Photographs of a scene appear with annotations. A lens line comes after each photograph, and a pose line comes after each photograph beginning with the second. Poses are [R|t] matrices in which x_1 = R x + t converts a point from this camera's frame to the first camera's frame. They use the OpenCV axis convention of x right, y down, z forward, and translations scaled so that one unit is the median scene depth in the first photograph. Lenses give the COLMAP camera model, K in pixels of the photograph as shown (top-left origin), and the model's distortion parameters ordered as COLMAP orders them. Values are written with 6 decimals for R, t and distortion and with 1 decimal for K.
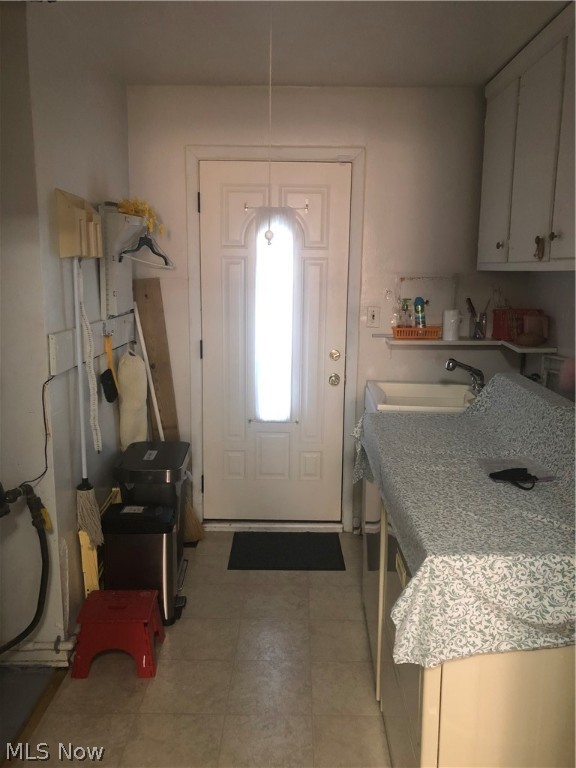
lens RADIAL K [[624.2, 0, 288.0], [0, 624.2, 384.0], [0, 0, 1]] dist [0.049130, -0.094343]
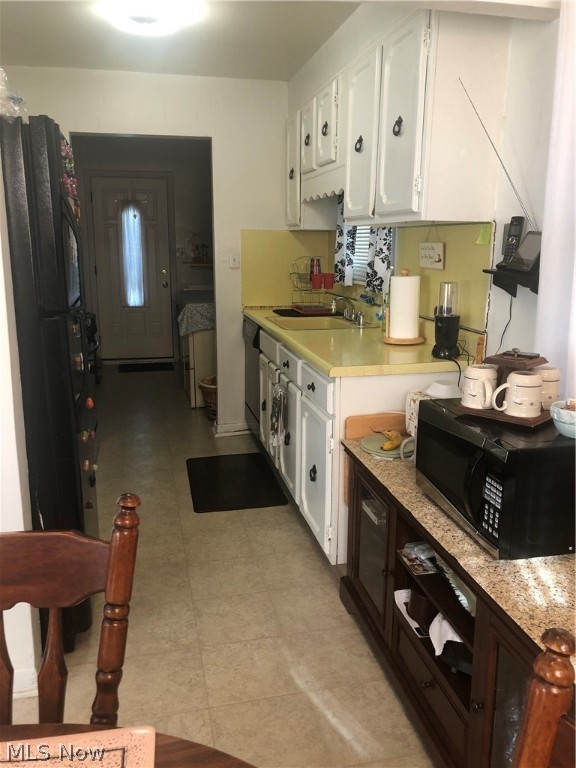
lens RADIAL K [[624.2, 0, 288.0], [0, 624.2, 384.0], [0, 0, 1]] dist [0.049130, -0.094343]
pose [[0.969785, -0.058913, 0.236742, -0.040584], [0.048633, 0.997612, 0.049036, 0.237566], [-0.239065, -0.036041, 0.970334, -1.107707]]
